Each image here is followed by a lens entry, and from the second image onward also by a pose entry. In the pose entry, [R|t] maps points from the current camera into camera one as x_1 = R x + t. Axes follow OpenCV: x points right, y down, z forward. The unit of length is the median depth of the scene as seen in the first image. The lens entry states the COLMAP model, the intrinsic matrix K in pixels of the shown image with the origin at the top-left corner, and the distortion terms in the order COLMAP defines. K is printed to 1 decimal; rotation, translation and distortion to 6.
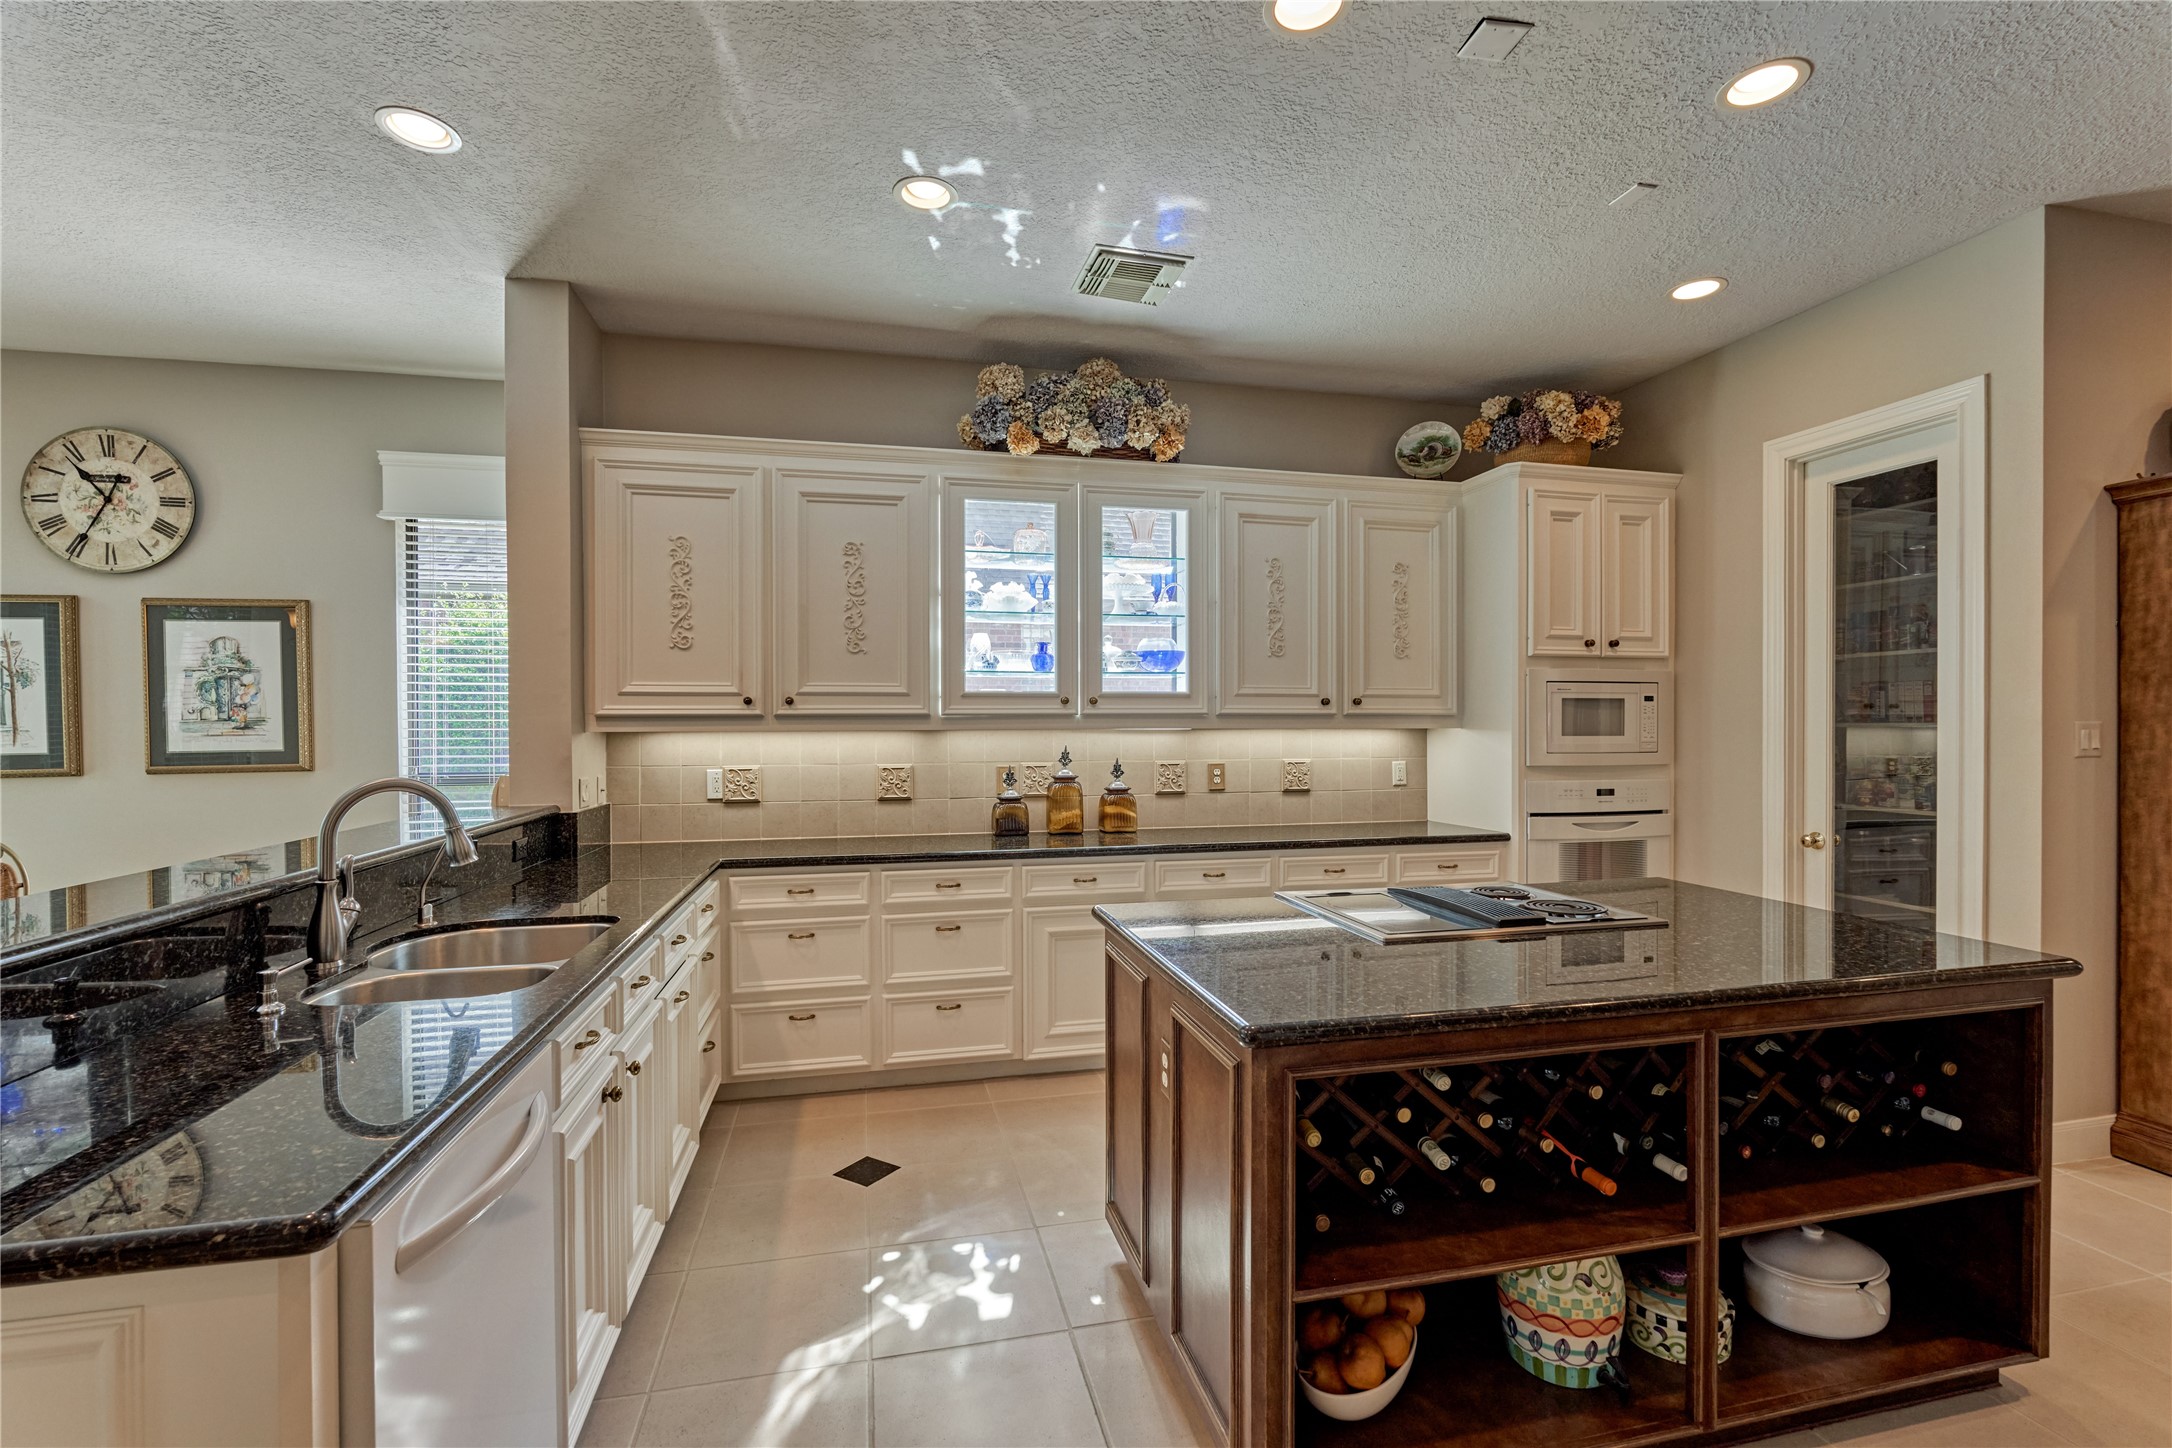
lens RADIAL K [[960.8, 0, 1070.6], [0, 960.8, 733.6], [0, 0, 1]] dist [-0.011352, 0.001582]
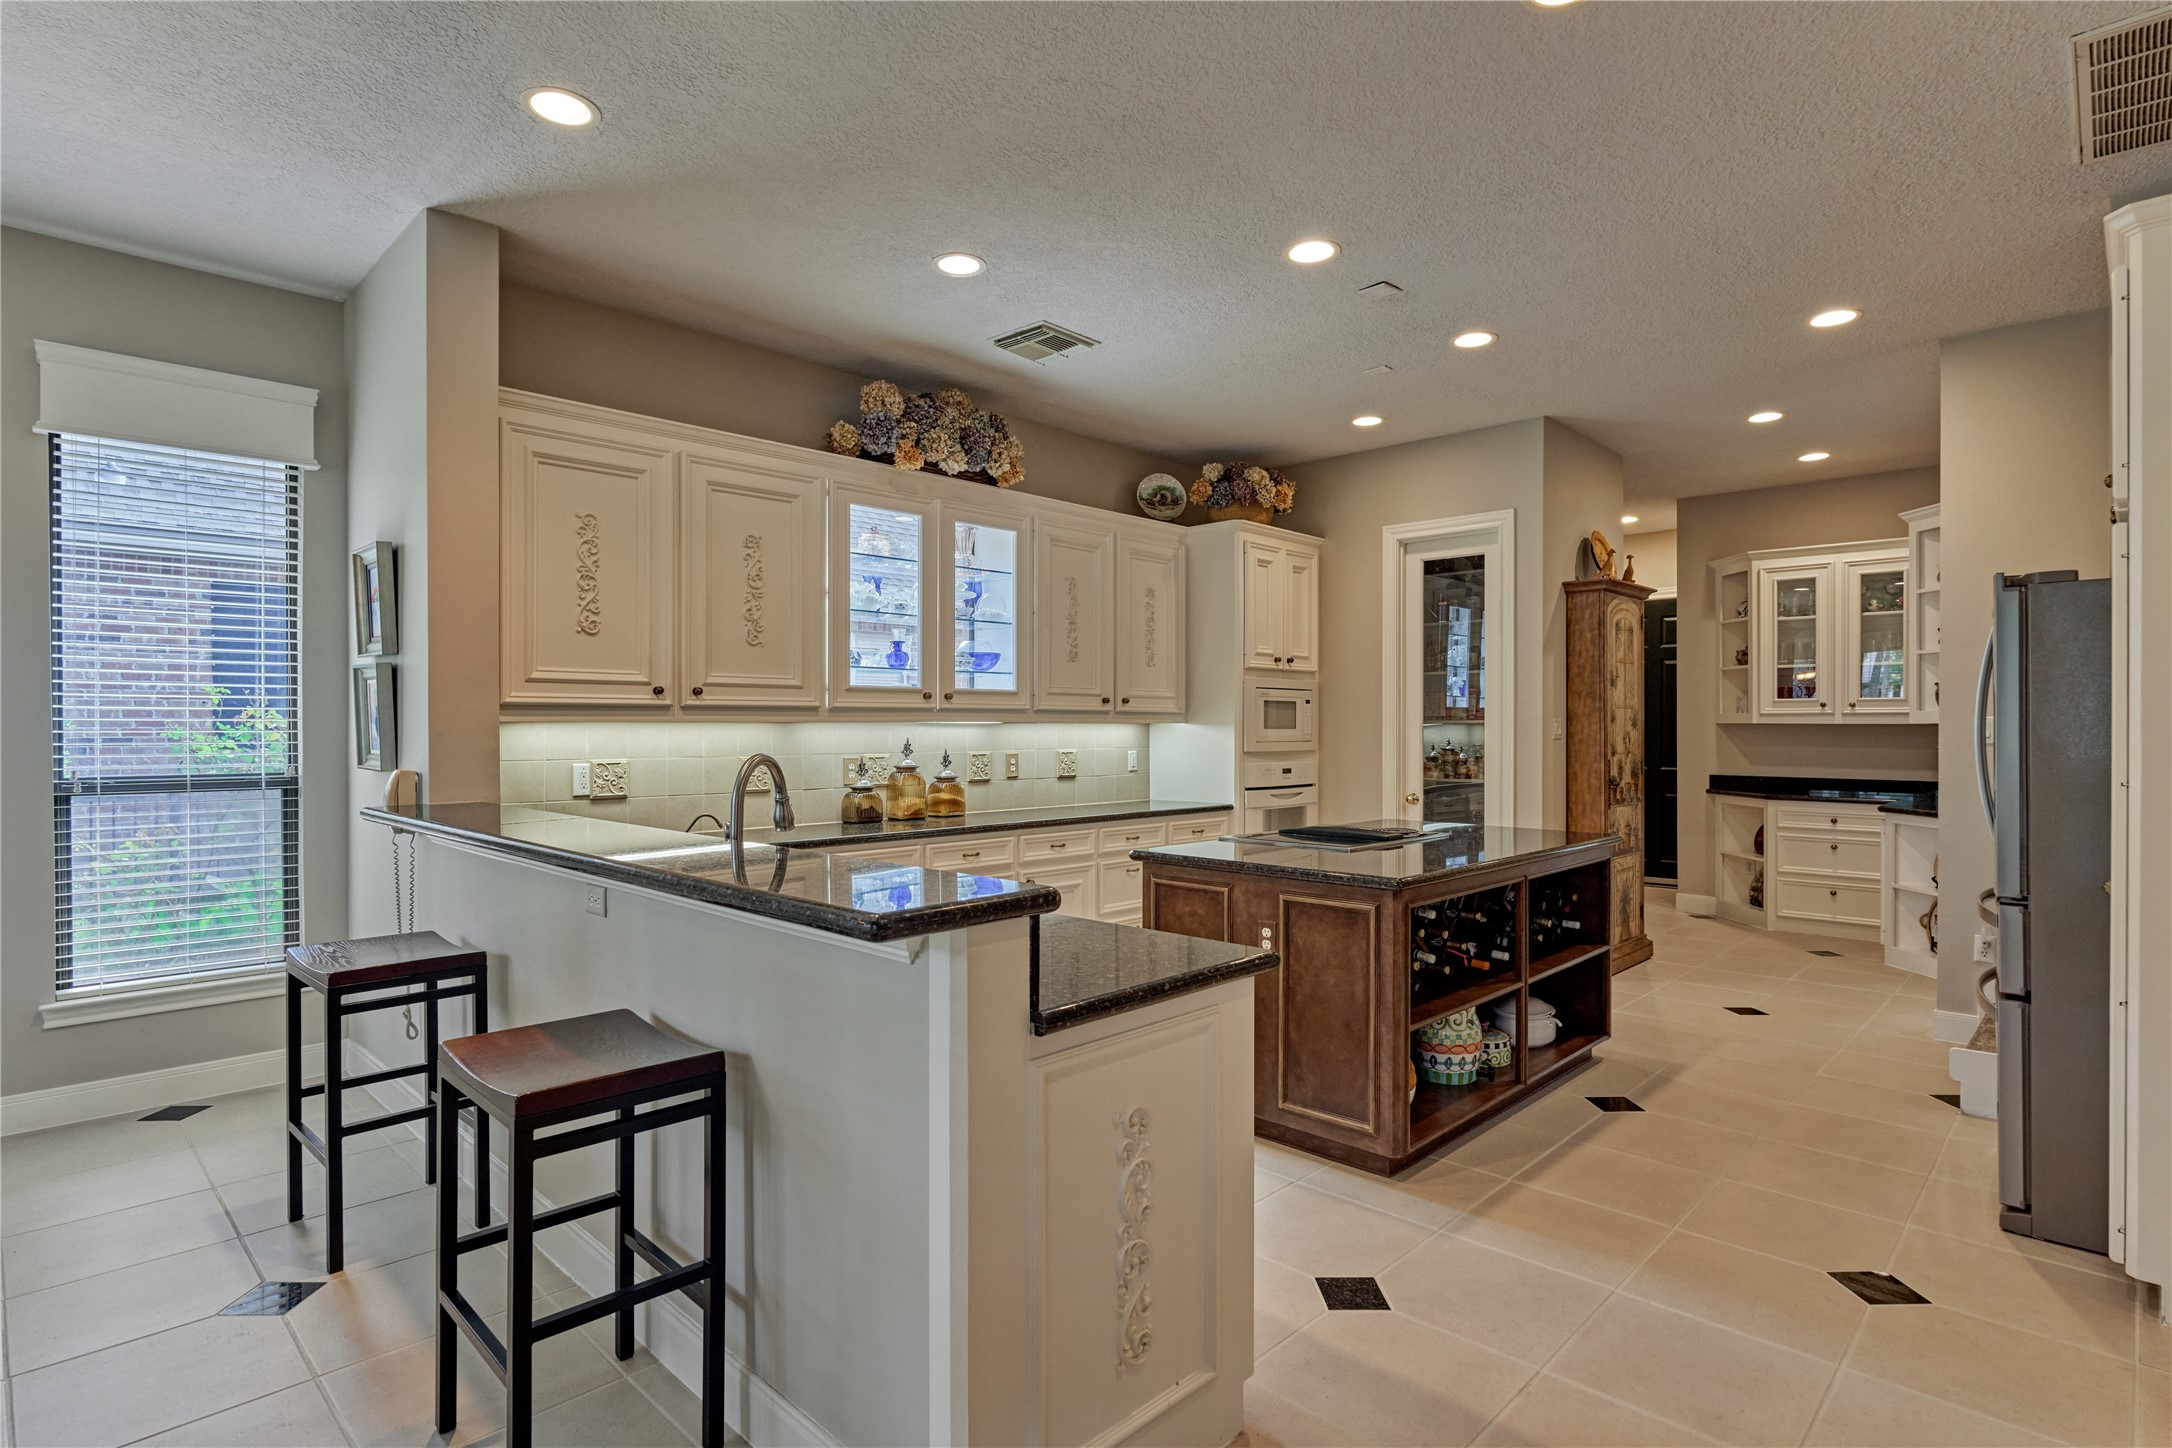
lens RADIAL K [[1118.1, 0, 1093.1], [0, 1118.1, 738.9], [0, 0, 1]] dist [-0.007403, -0.000840]
pose [[0.836548, -0.003553, 0.547882, -0.535842], [0.003091, 0.999994, 0.001765, 0.012791], [-0.547885, 0.000217, 0.836554, -0.166457]]
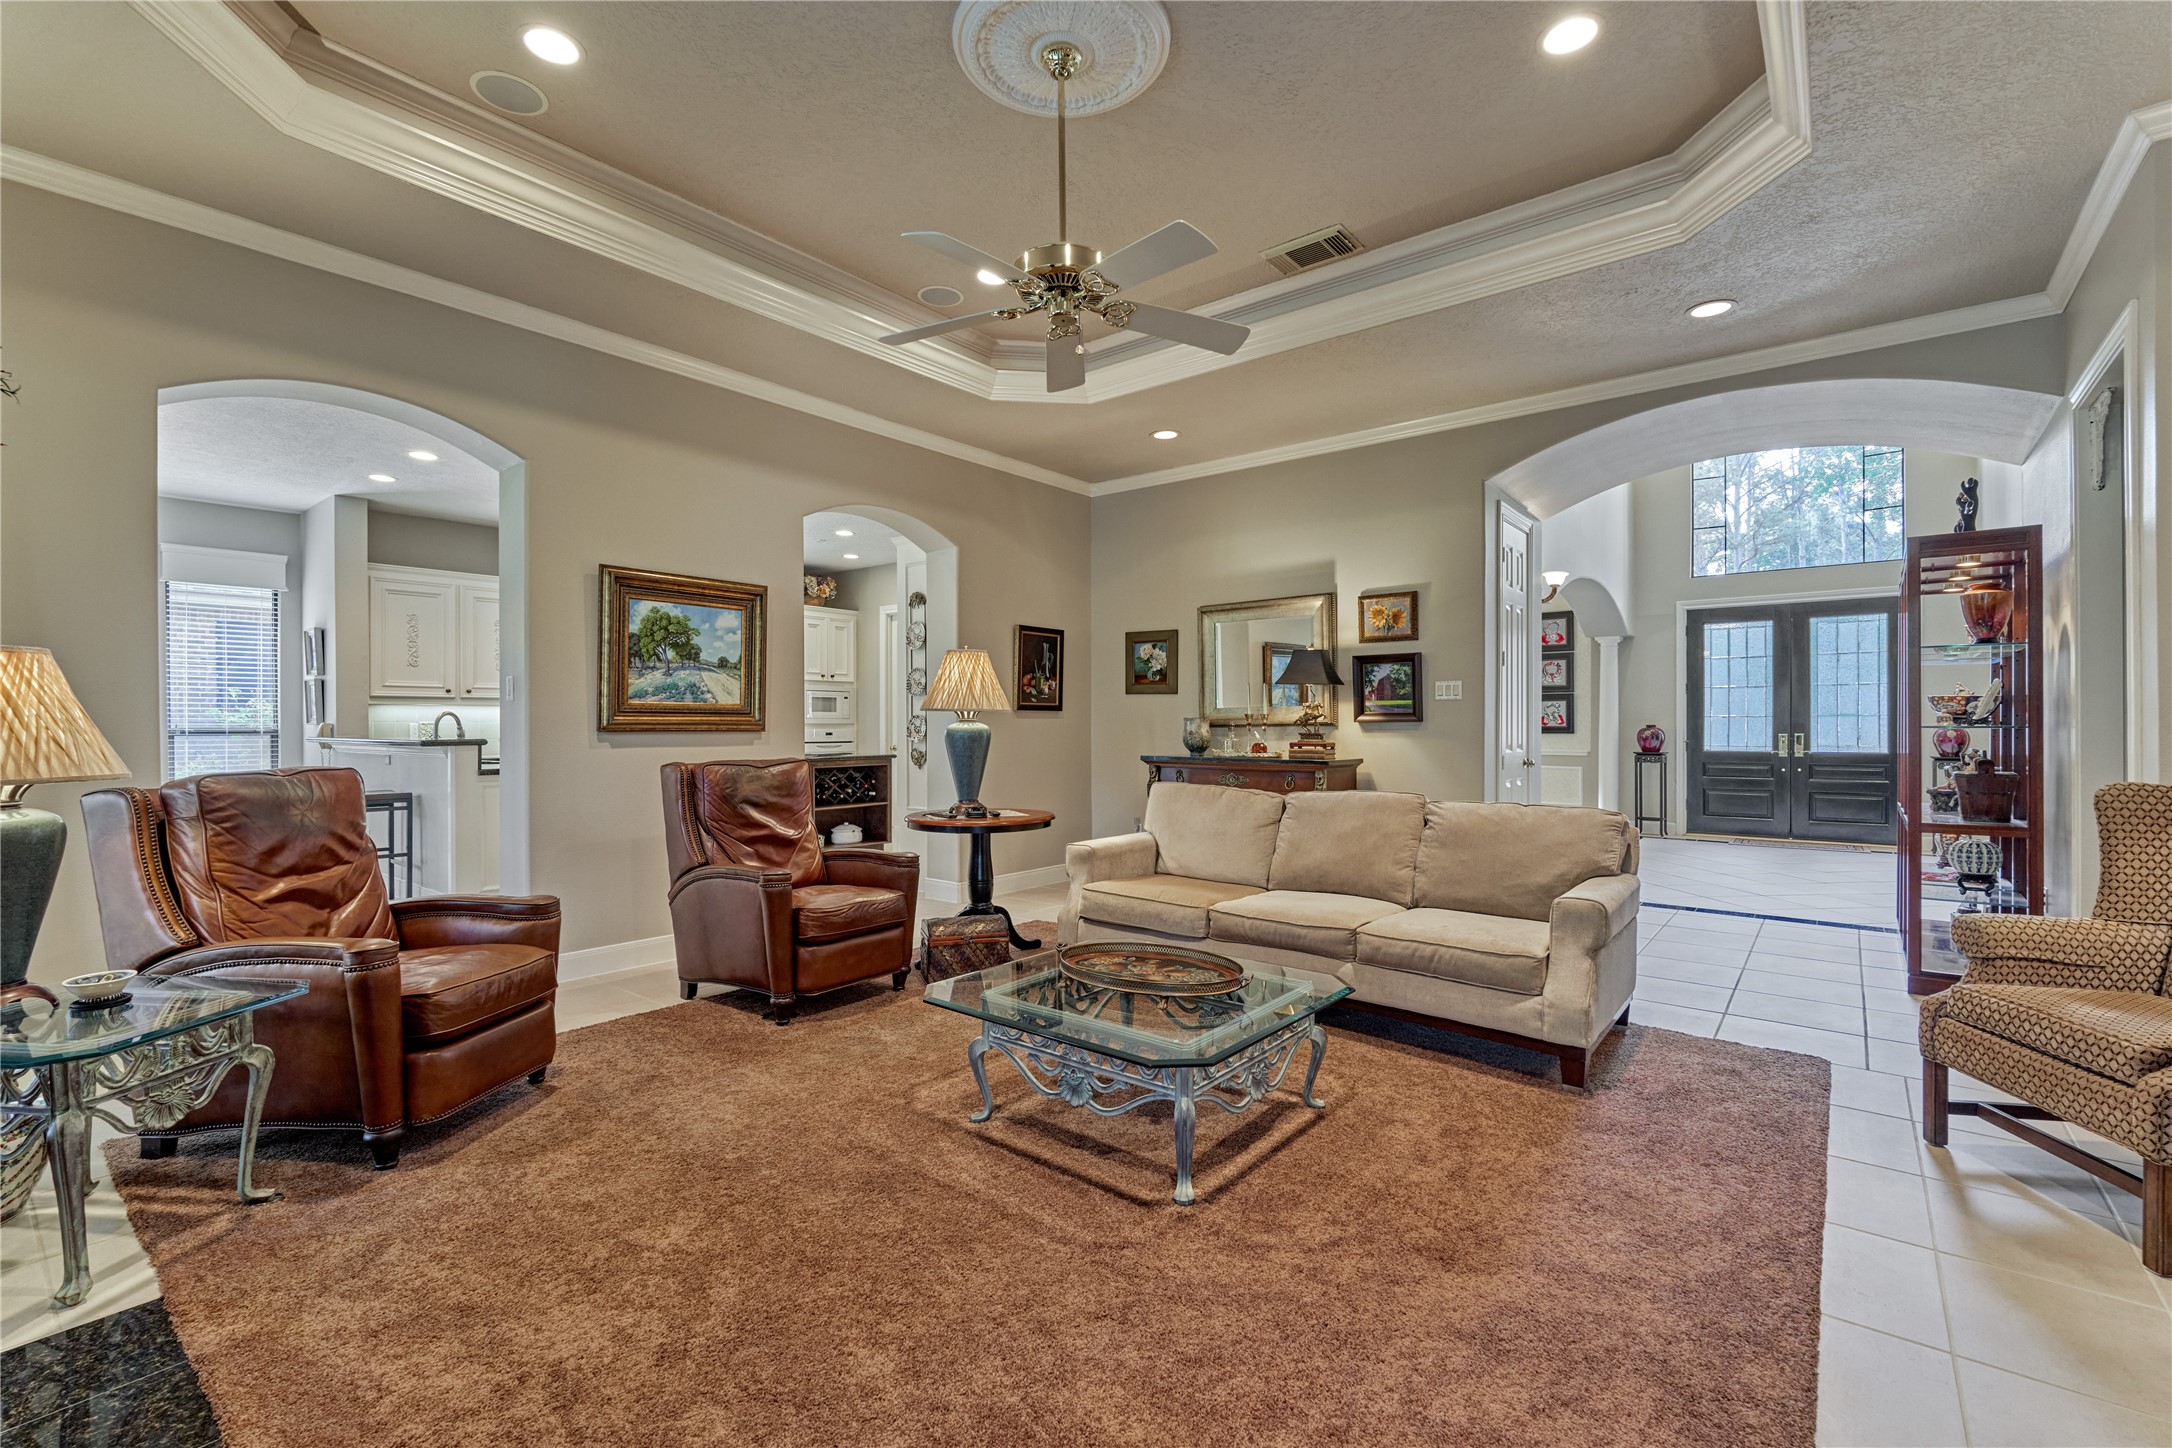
lens RADIAL K [[960.8, 0, 1094.1], [0, 960.8, 739.2], [0, 0, 1]] dist [-0.011352, 0.001582]
pose [[0.783746, -0.007436, 0.621036, -0.490475], [0.006571, 0.999972, 0.003681, 0.070608], [-0.621046, 0.001196, 0.783773, -1.475910]]
